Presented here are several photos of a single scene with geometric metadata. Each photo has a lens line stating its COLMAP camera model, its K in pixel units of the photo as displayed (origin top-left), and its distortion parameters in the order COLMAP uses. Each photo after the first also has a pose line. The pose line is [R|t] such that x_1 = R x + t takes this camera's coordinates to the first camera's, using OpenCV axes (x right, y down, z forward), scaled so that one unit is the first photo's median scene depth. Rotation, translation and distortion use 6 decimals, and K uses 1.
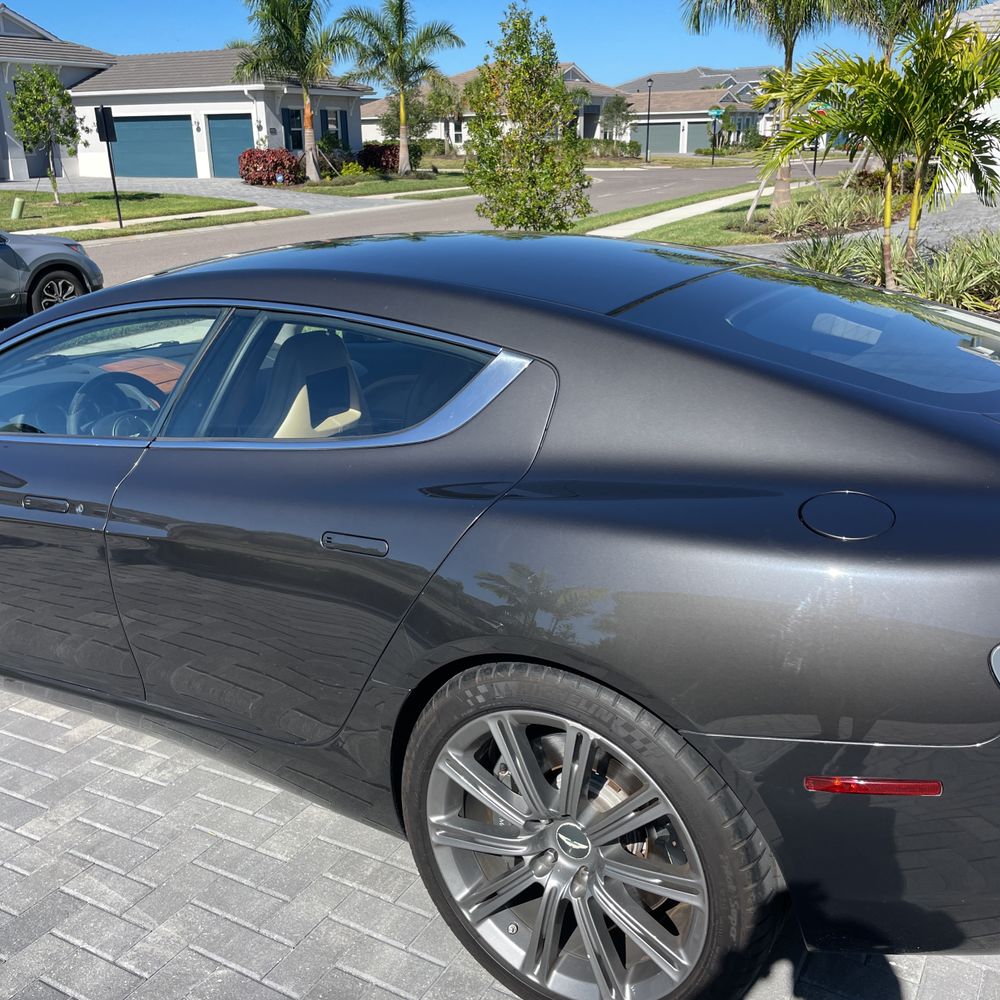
lens RADIAL K [[1024.5, 0, 501.9], [0, 1024.5, 496.4], [0, 0, 1]] dist [0.076078, -0.103244]
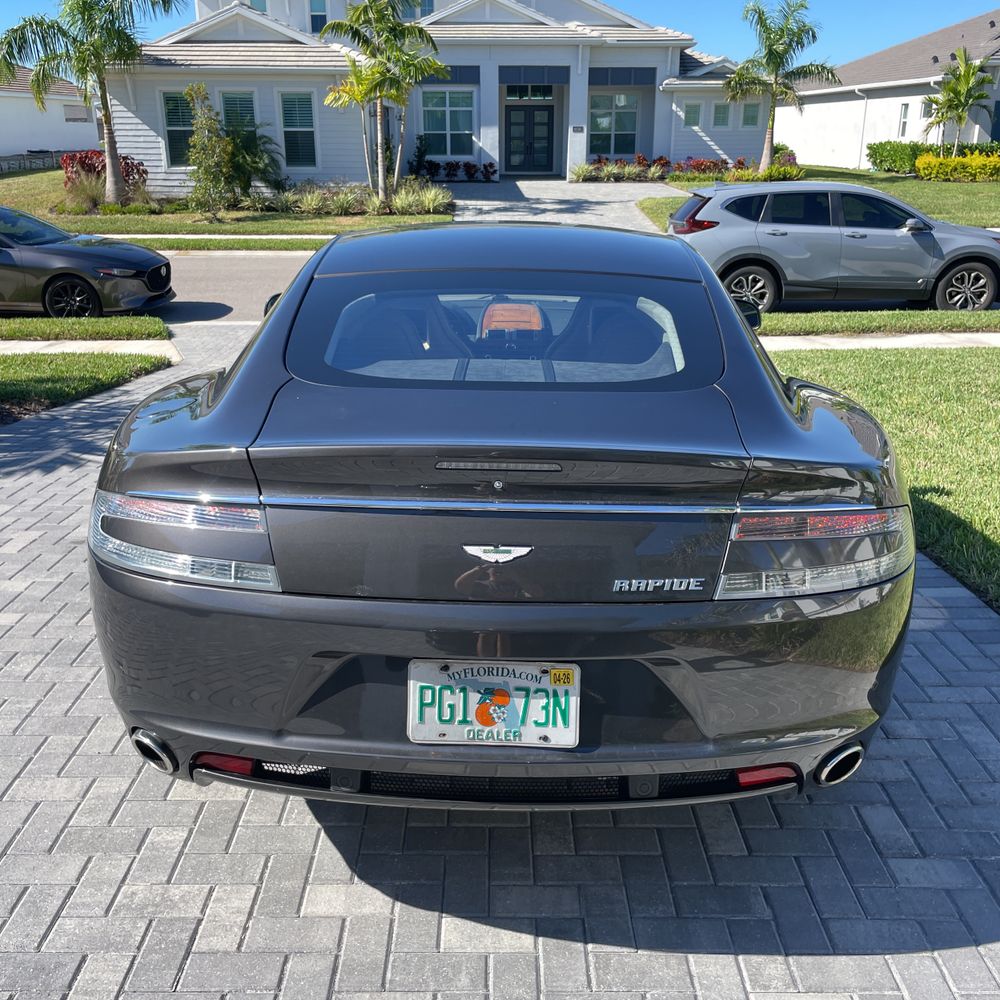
lens RADIAL K [[1024.5, 0, 501.9], [0, 1024.5, 496.4], [0, 0, 1]] dist [0.076078, -0.103244]
pose [[0.515483, 0.295491, -0.804340, 0.072576], [-0.288435, 0.943722, 0.161844, -0.009831], [0.806897, 0.148572, 0.571703, 0.022499]]
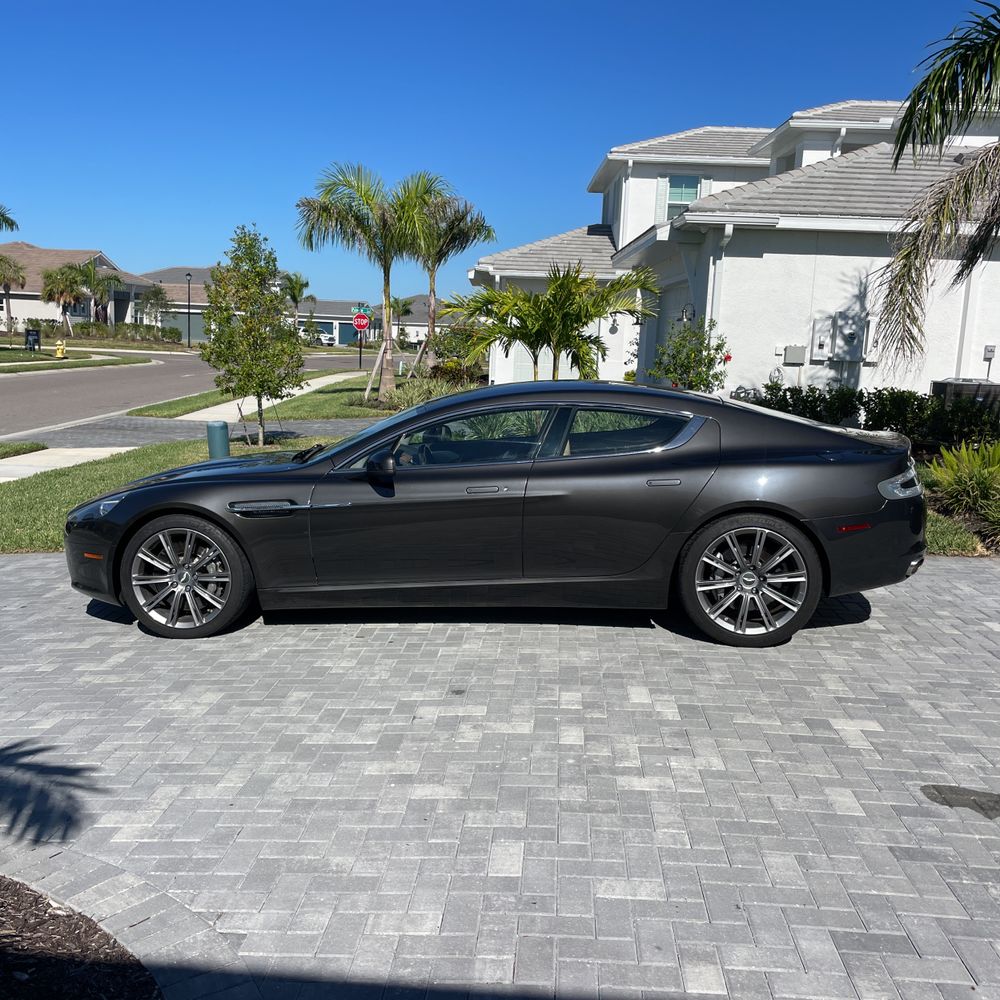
lens RADIAL K [[1028.7, 0, 487.9], [0, 1028.7, 504.0], [0, 0, 1]] dist [0.092362, -0.137683]
pose [[0.896217, -0.022461, 0.443047, -0.087988], [0.095890, 0.984915, -0.144040, 0.022354], [-0.433128, 0.171575, 0.884851, -0.060532]]
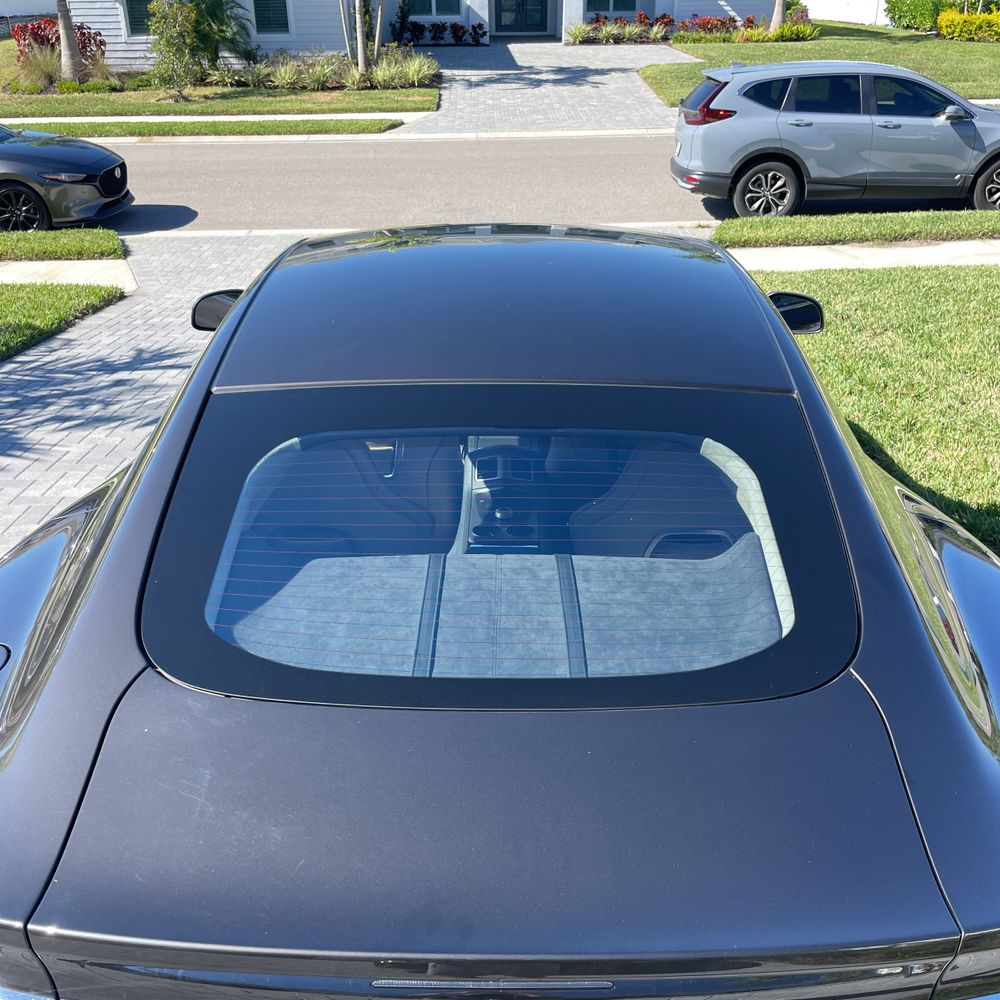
lens RADIAL K [[1024.9, 0, 503.4], [0, 1024.9, 505.7], [0, 0, 1]] dist [0.074812, -0.106848]
pose [[0.524259, 0.390926, -0.756524, 0.049393], [-0.276870, 0.918382, 0.282698, -0.021092], [0.805292, 0.061252, 0.589706, 0.033485]]
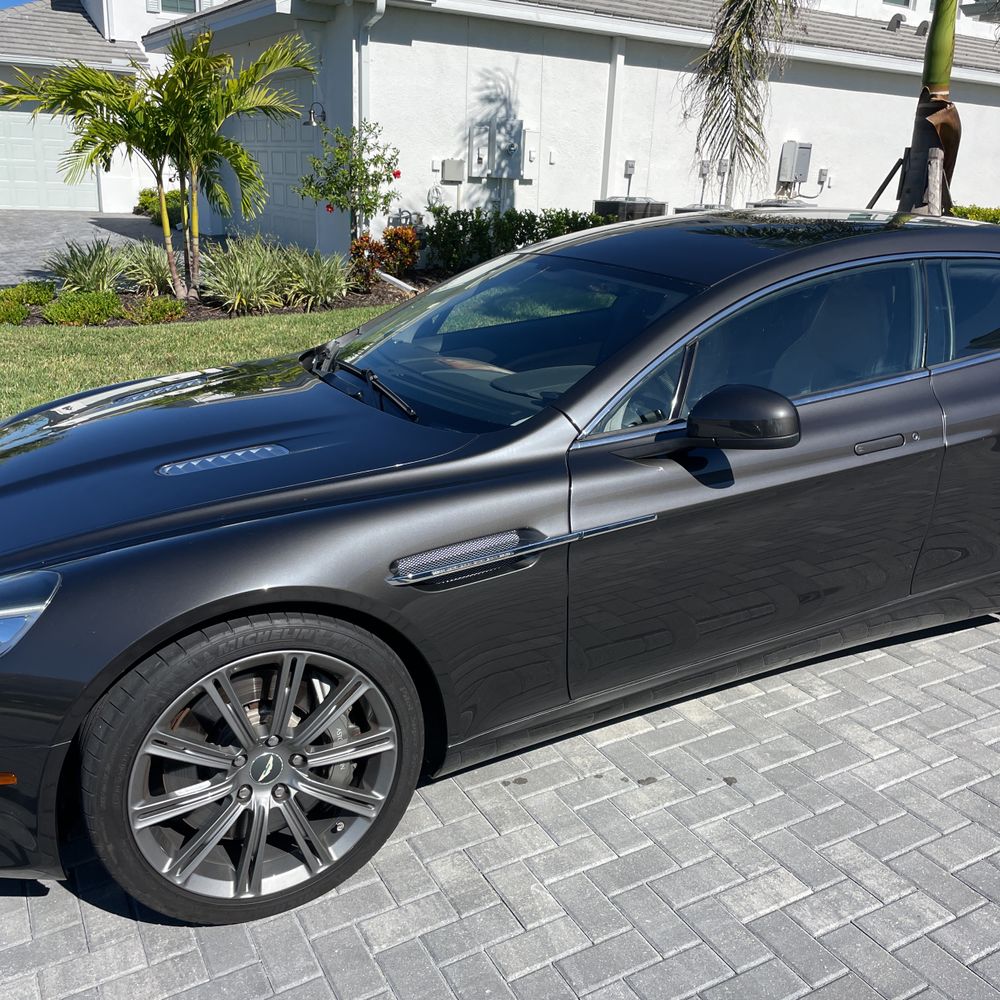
lens RADIAL K [[1024.5, 0, 501.9], [0, 1024.5, 496.4], [0, 0, 1]] dist [0.076078, -0.103244]
pose [[0.522307, -0.217777, 0.824481, -0.097809], [0.234177, 0.966300, 0.106887, -0.009424], [-0.819974, 0.137247, 0.555704, 0.044903]]
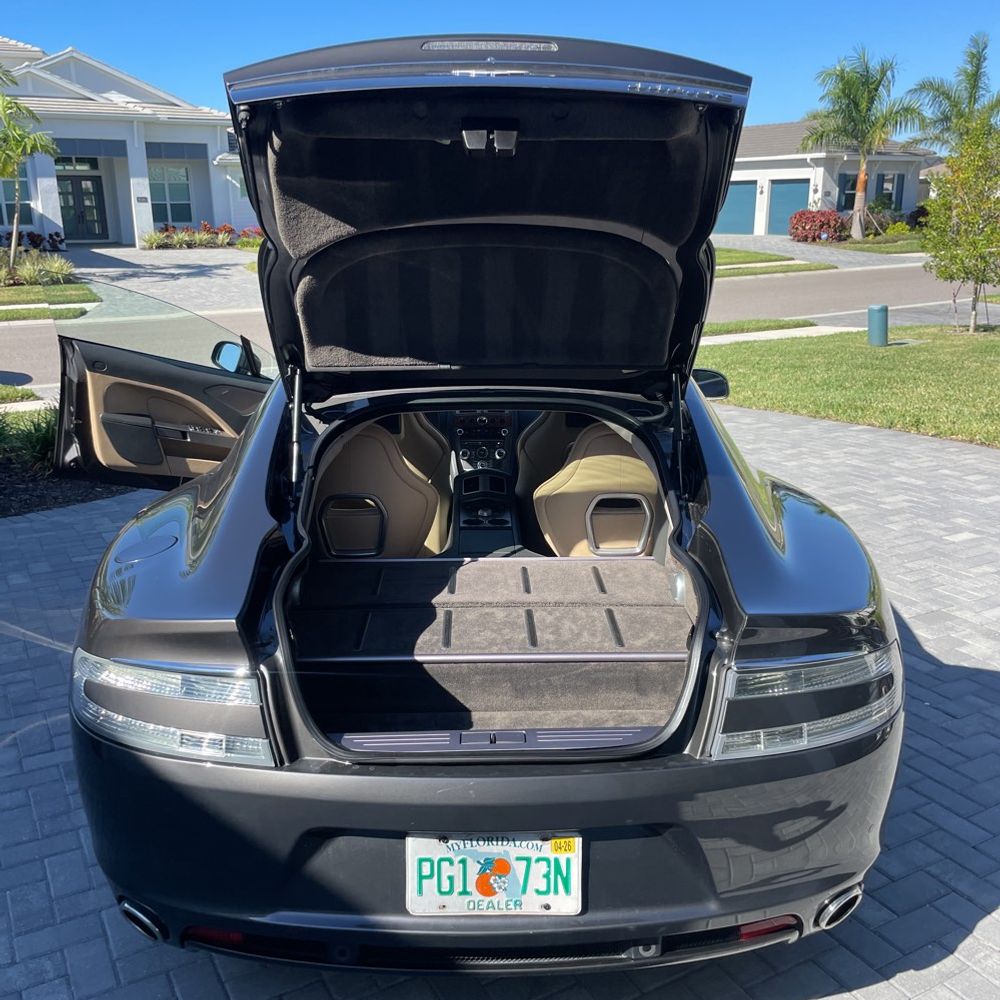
lens RADIAL K [[1024.5, 0, 501.9], [0, 1024.5, 496.4], [0, 0, 1]] dist [0.076078, -0.103244]
pose [[0.865146, 0.147222, -0.479425, 0.057107], [-0.170495, 0.985345, -0.005085, 0.029791], [0.471651, 0.086139, 0.877568, -0.106037]]
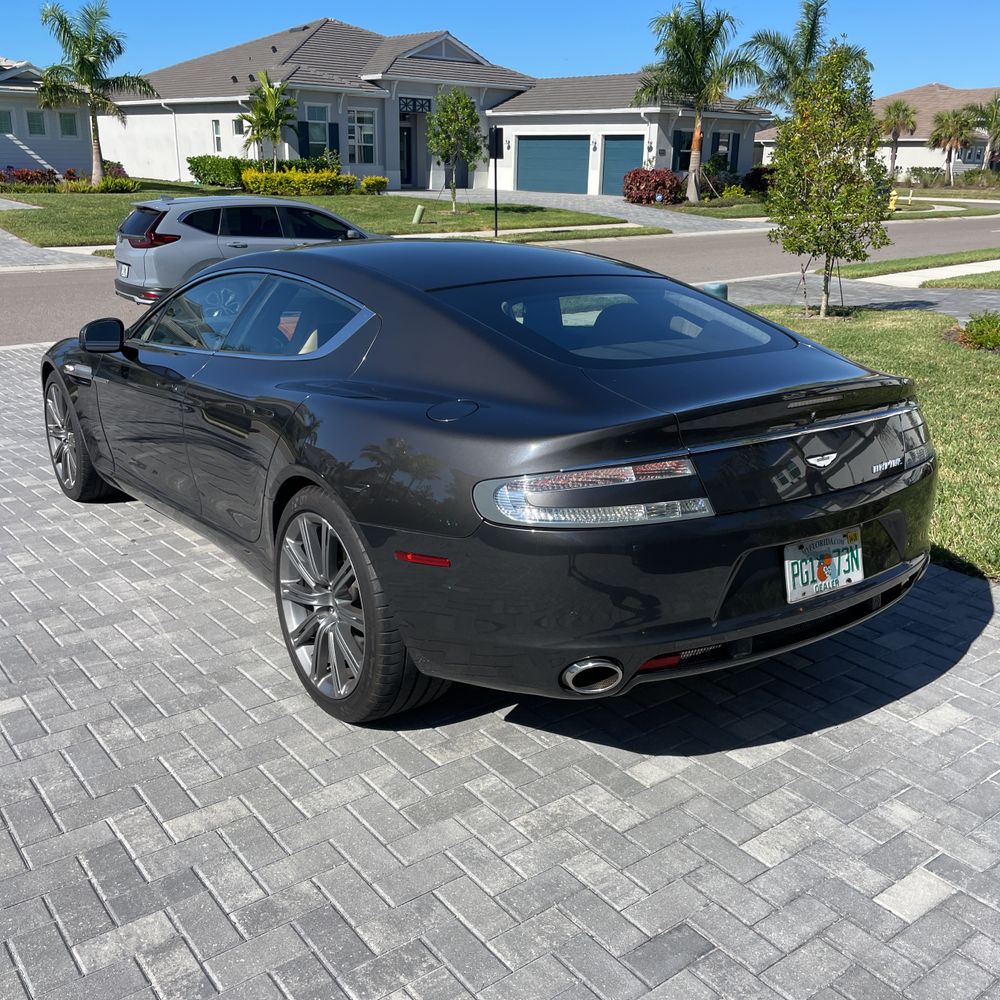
lens RADIAL K [[1028.7, 0, 487.9], [0, 1028.7, 504.0], [0, 0, 1]] dist [0.092362, -0.137683]
pose [[0.923361, 0.153301, -0.351998, 0.040089], [-0.157530, 0.987372, 0.016784, 0.005338], [0.350126, 0.039952, 0.935850, -0.022615]]
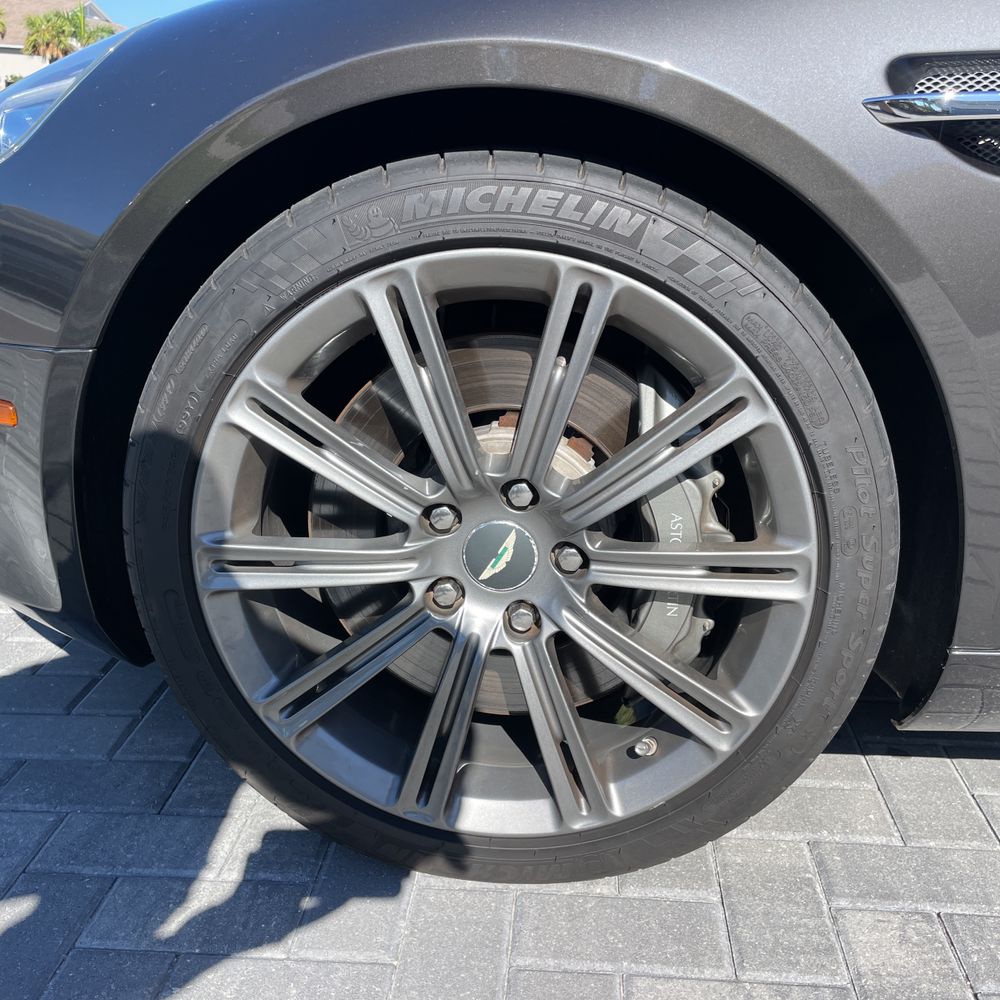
lens RADIAL K [[1024.9, 0, 503.4], [0, 1024.9, 505.7], [0, 0, 1]] dist [0.074812, -0.106848]
pose [[0.894125, -0.076299, 0.441271, -0.072682], [0.064554, 0.997047, 0.041593, 0.005339], [-0.443141, -0.008704, 0.896410, 0.066008]]
